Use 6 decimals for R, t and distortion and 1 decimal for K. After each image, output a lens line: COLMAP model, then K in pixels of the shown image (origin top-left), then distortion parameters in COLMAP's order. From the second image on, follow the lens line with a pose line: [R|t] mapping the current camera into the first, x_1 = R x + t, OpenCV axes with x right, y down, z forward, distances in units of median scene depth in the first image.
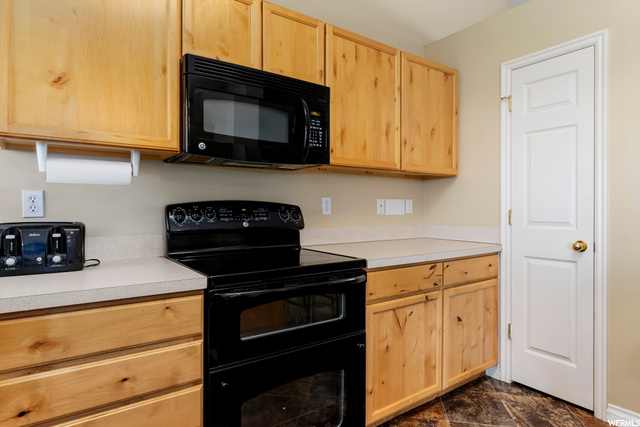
lens RADIAL K [[363.8, 0, 323.9], [0, 363.8, 209.9], [0, 0, 1]] dist [0.001320, -0.004867]
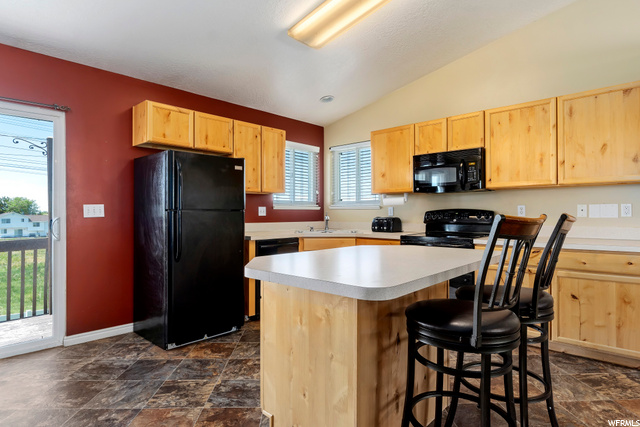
lens RADIAL K [[356.4, 0, 322.0], [0, 356.4, 210.0], [0, 0, 1]] dist [-0.010086, -0.001571]
pose [[0.219612, -0.004846, -0.975575, 1.598494], [0.003891, 0.999984, -0.004091, -0.013294], [0.975580, -0.002897, 0.219627, -0.188305]]
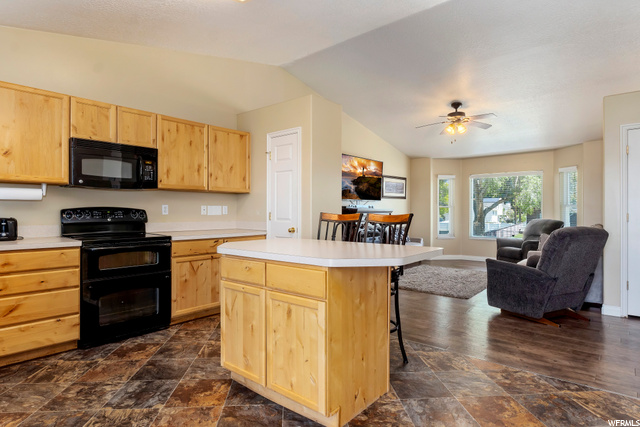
lens RADIAL K [[346.0, 0, 318.9], [0, 346.0, 212.3], [0, 0, 1]] dist [-0.004406, -0.000367]
pose [[0.971243, 0.001822, 0.238083, 0.411117], [-0.002432, 0.999994, 0.002270, -0.005179], [-0.238078, -0.002784, 0.971242, -0.988243]]
